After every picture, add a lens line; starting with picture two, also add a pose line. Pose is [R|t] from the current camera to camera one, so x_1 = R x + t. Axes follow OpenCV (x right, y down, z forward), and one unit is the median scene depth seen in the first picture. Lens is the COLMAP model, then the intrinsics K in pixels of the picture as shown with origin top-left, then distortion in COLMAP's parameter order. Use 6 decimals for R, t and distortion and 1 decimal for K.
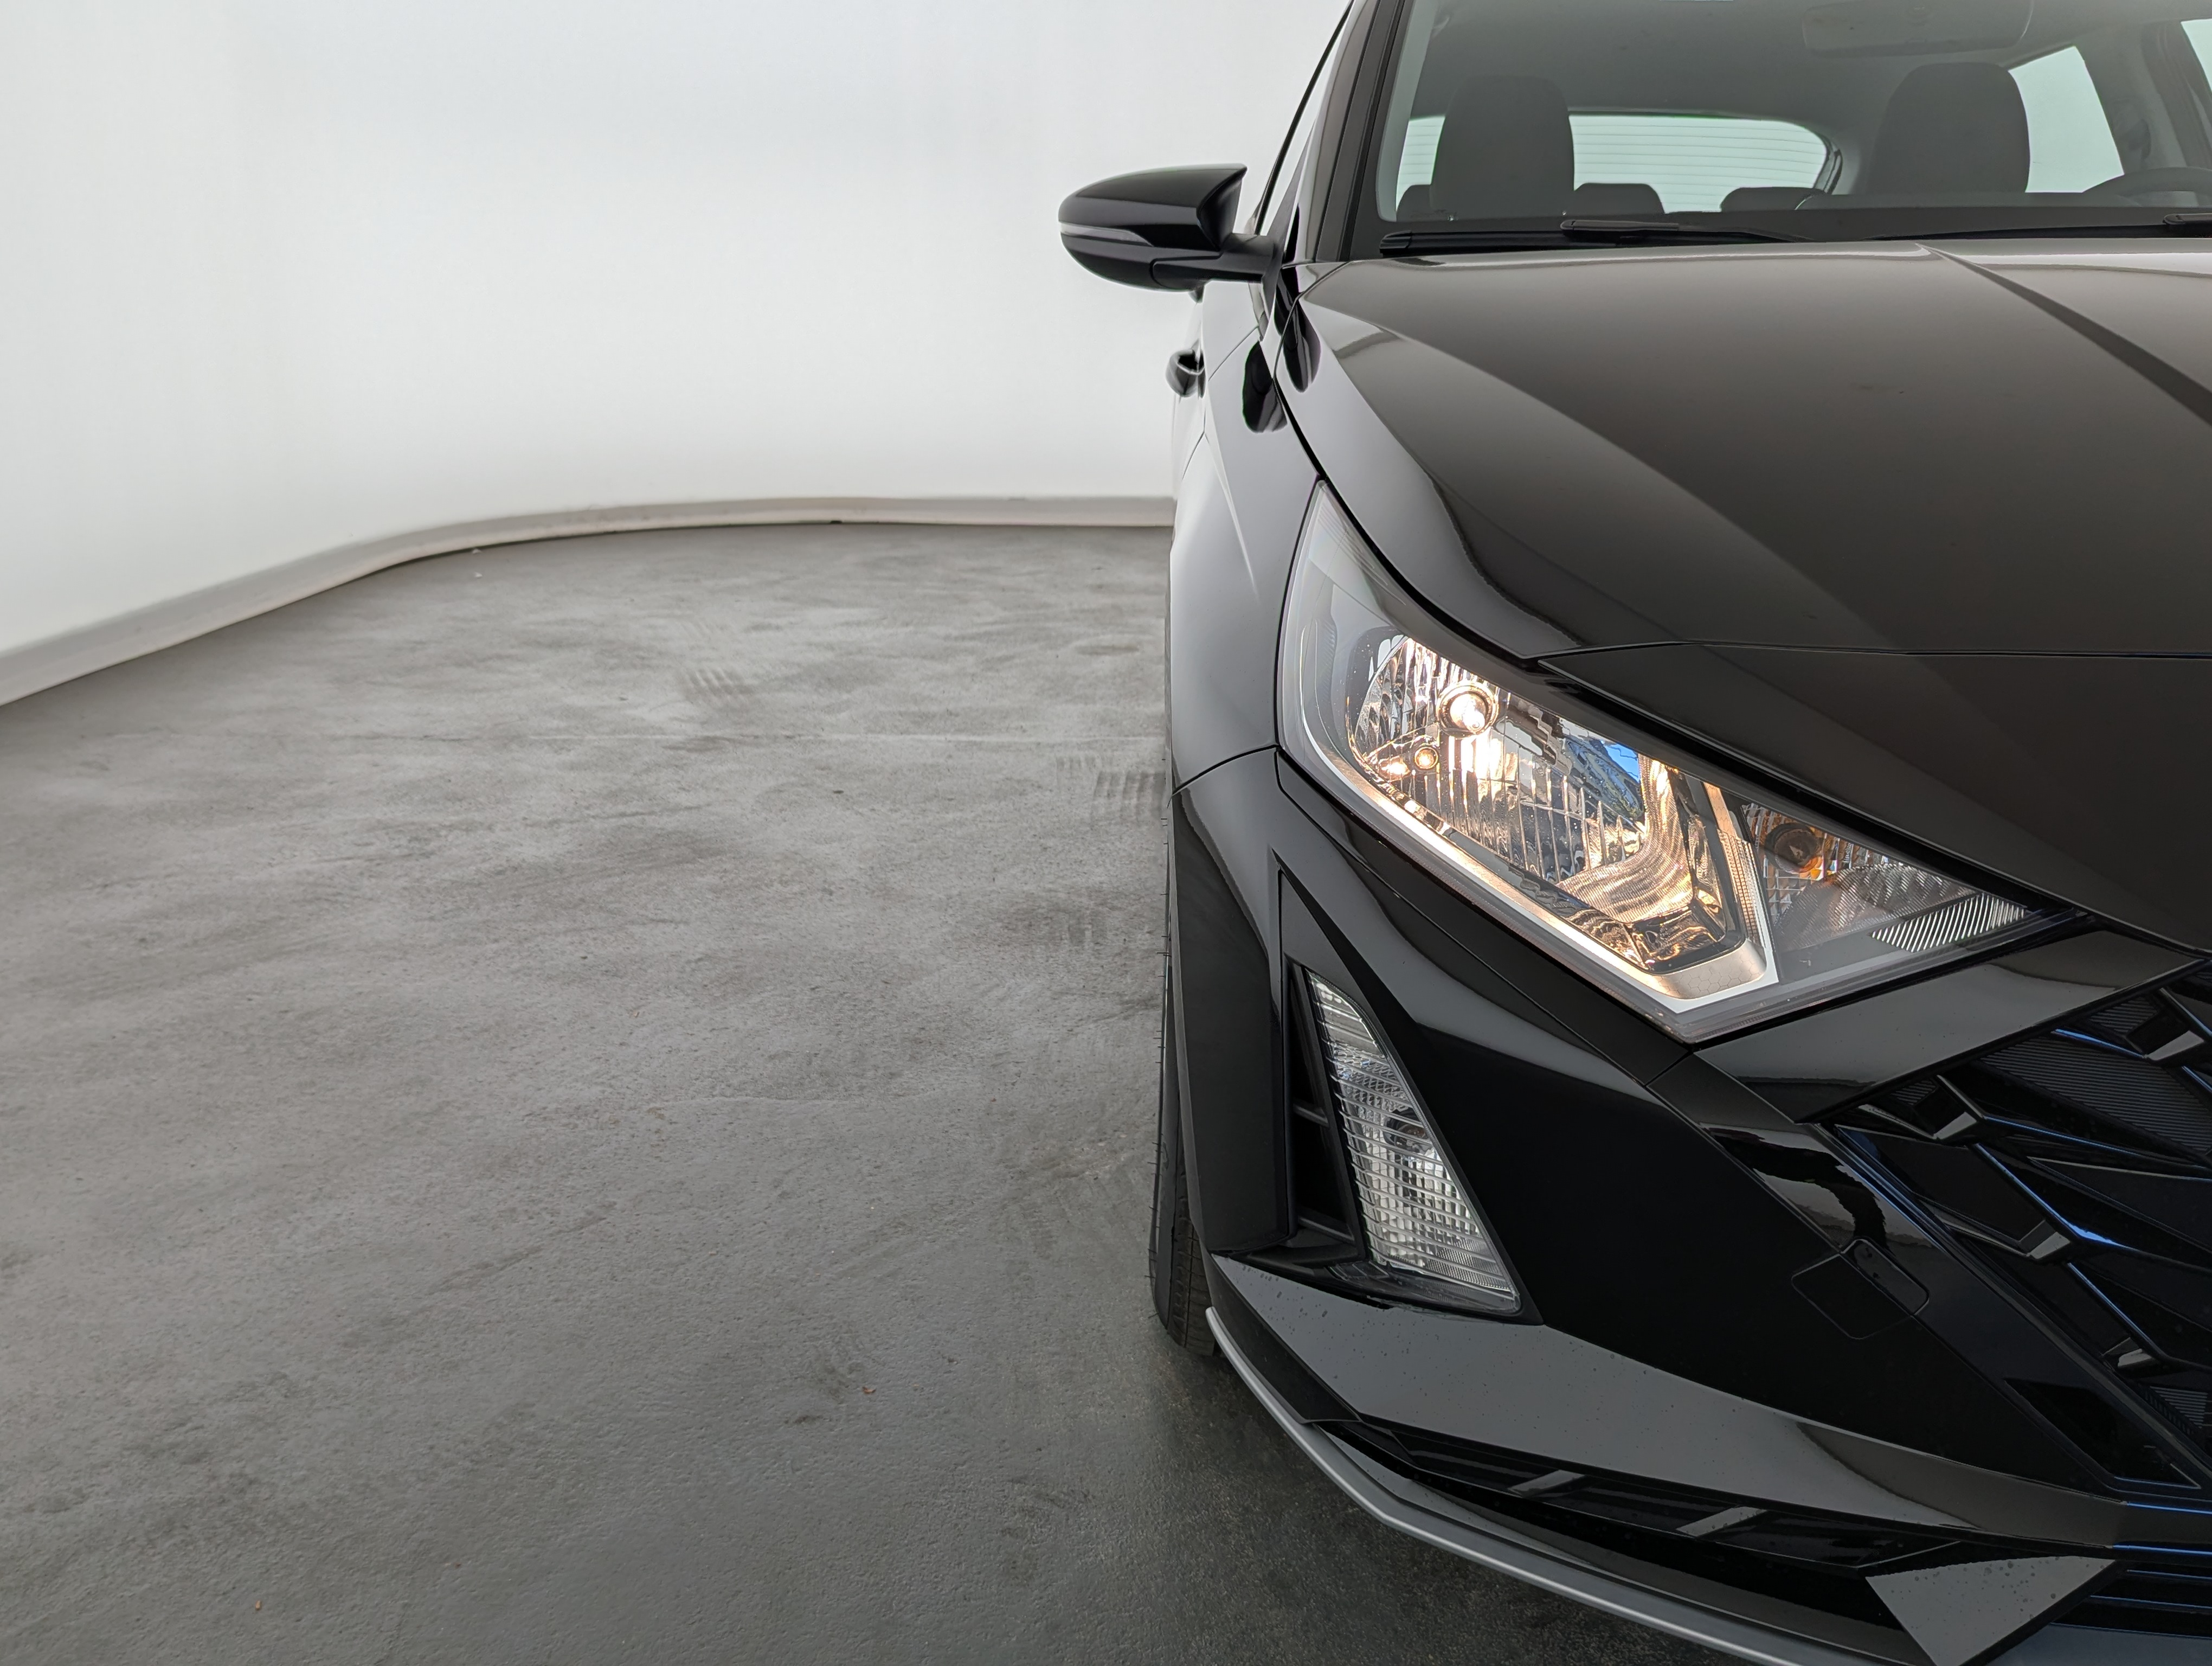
lens RADIAL K [[1900.0, 0, 1117.4], [0, 1900.0, 810.2], [0, 0, 1]] dist [0.036868, -0.067734]
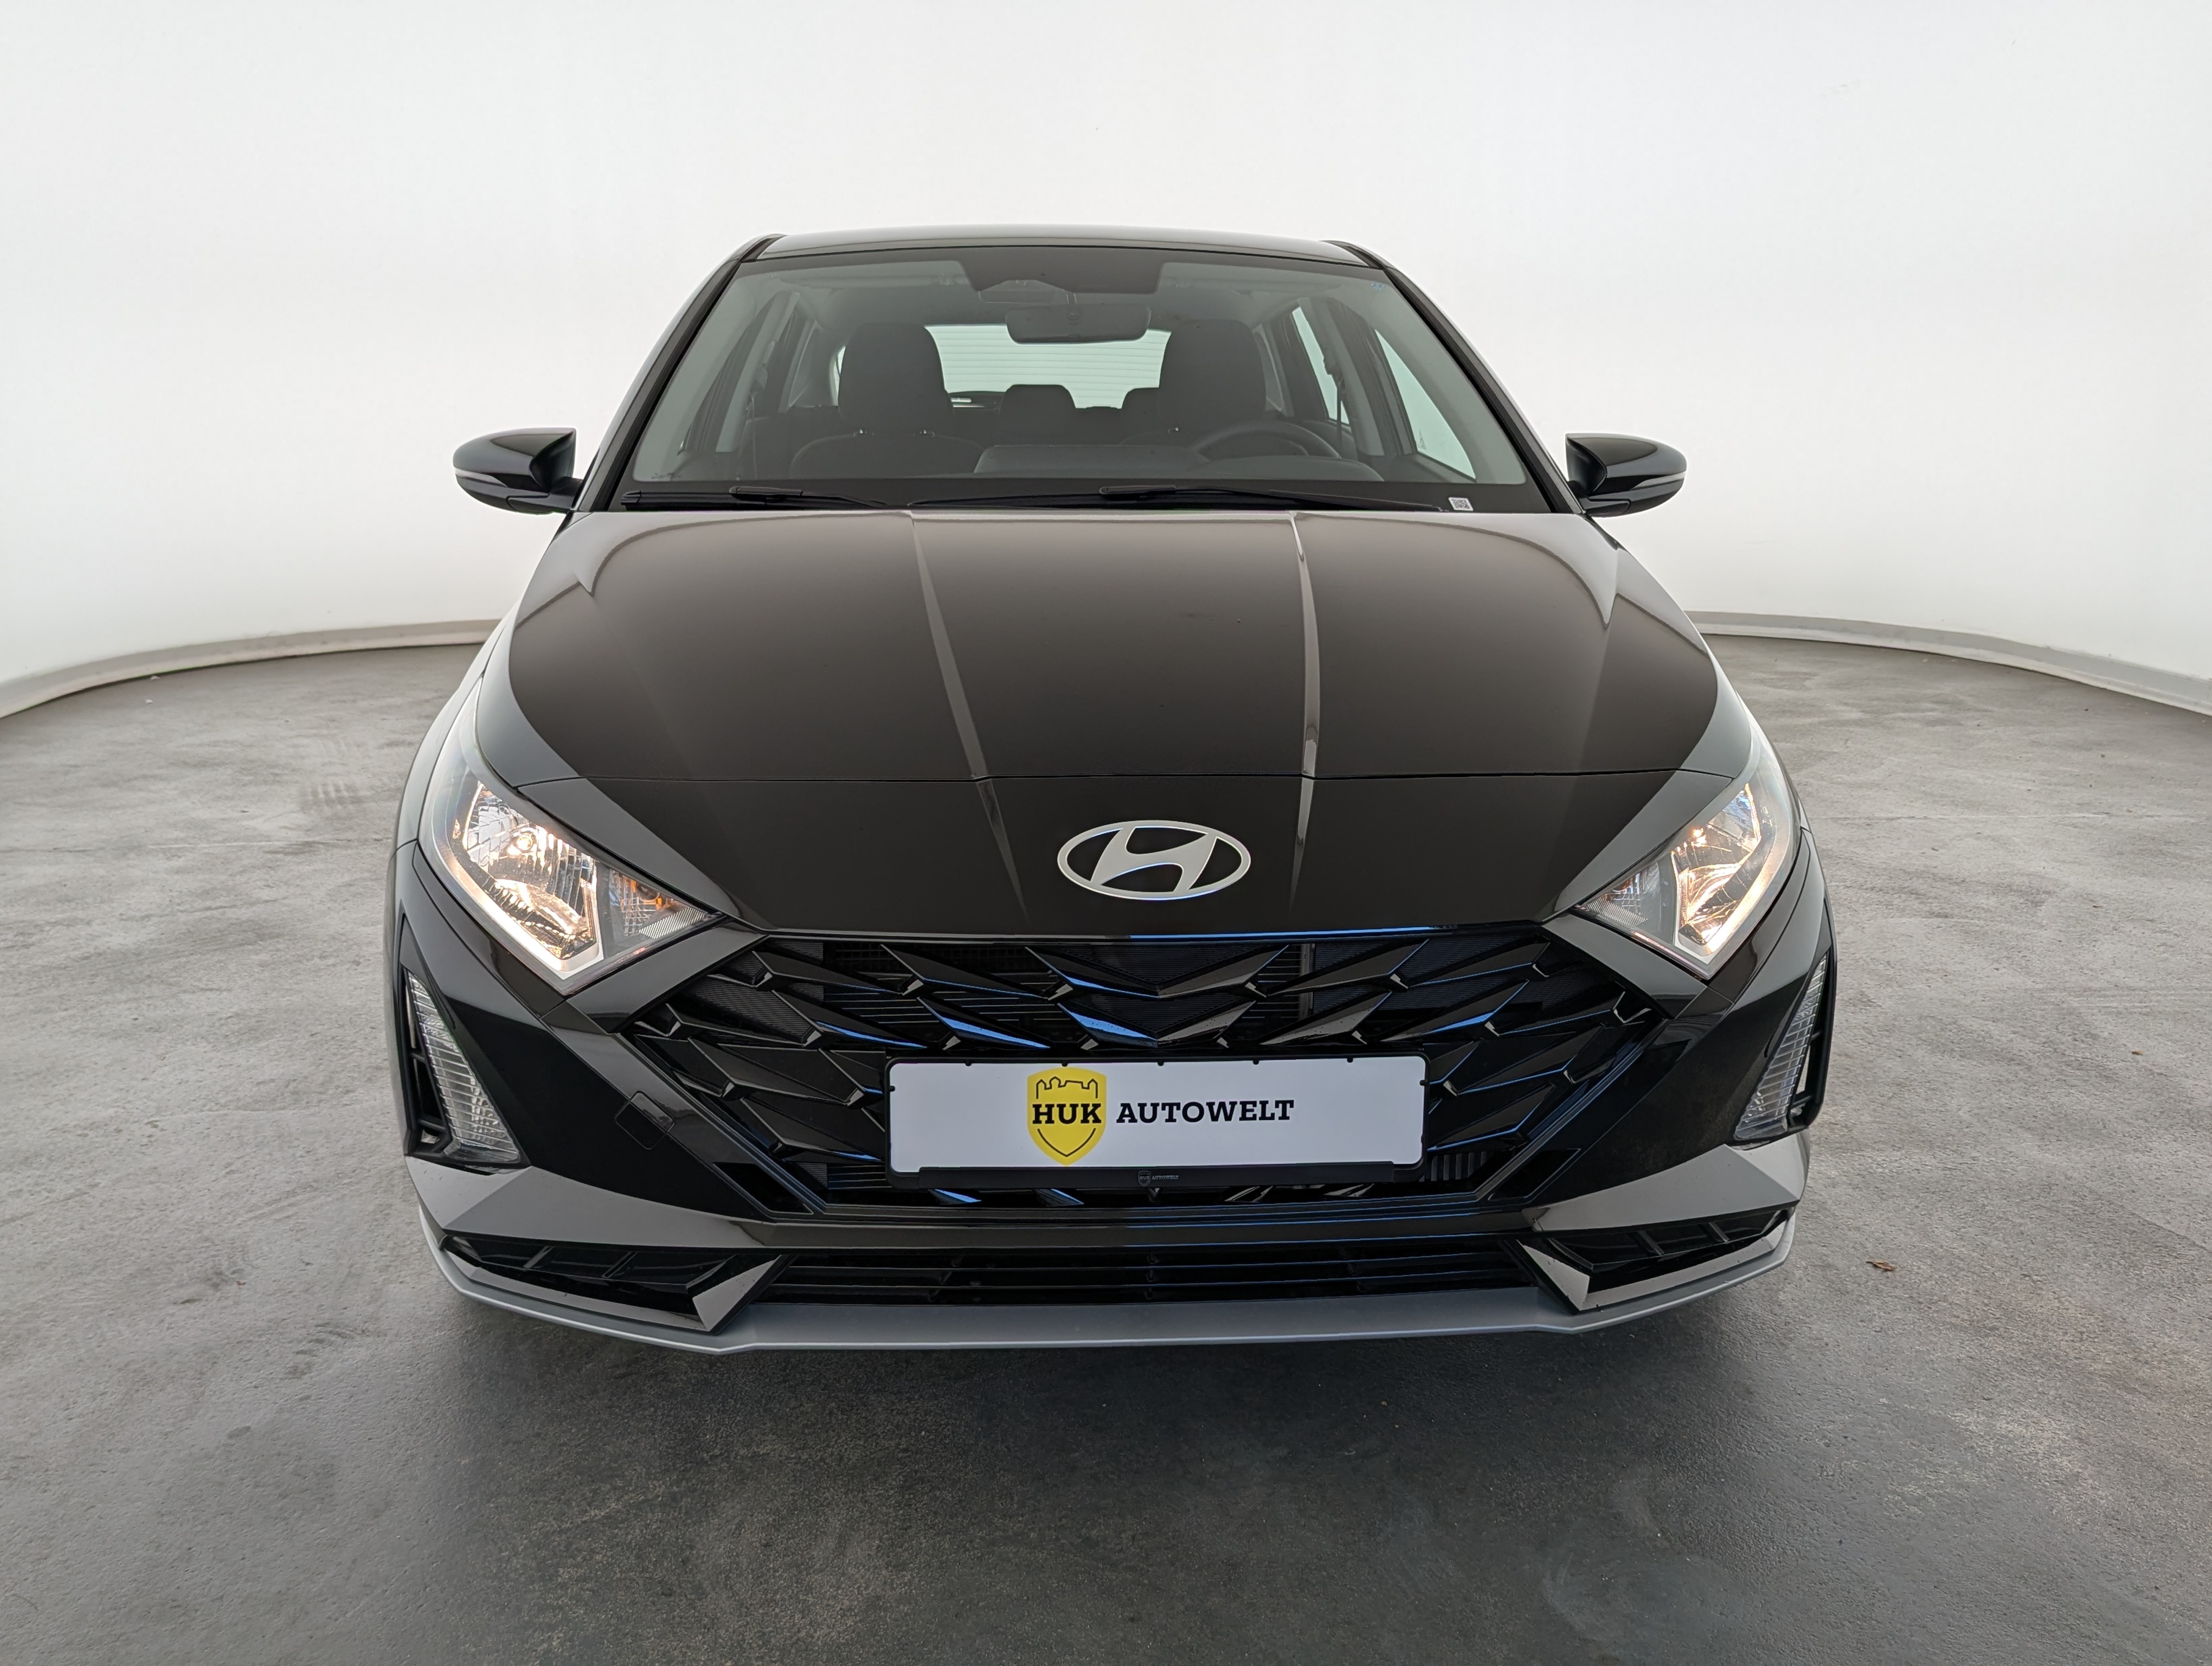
lens RADIAL K [[1856.1, 0, 1103.9], [0, 1856.1, 781.1], [0, 0, 1]] dist [-0.008155, 0.005980]
pose [[0.992960, -0.026707, 0.115397, 0.170681], [0.033824, 0.997615, -0.060163, 0.011574], [-0.113515, 0.063643, 0.991496, -0.235994]]
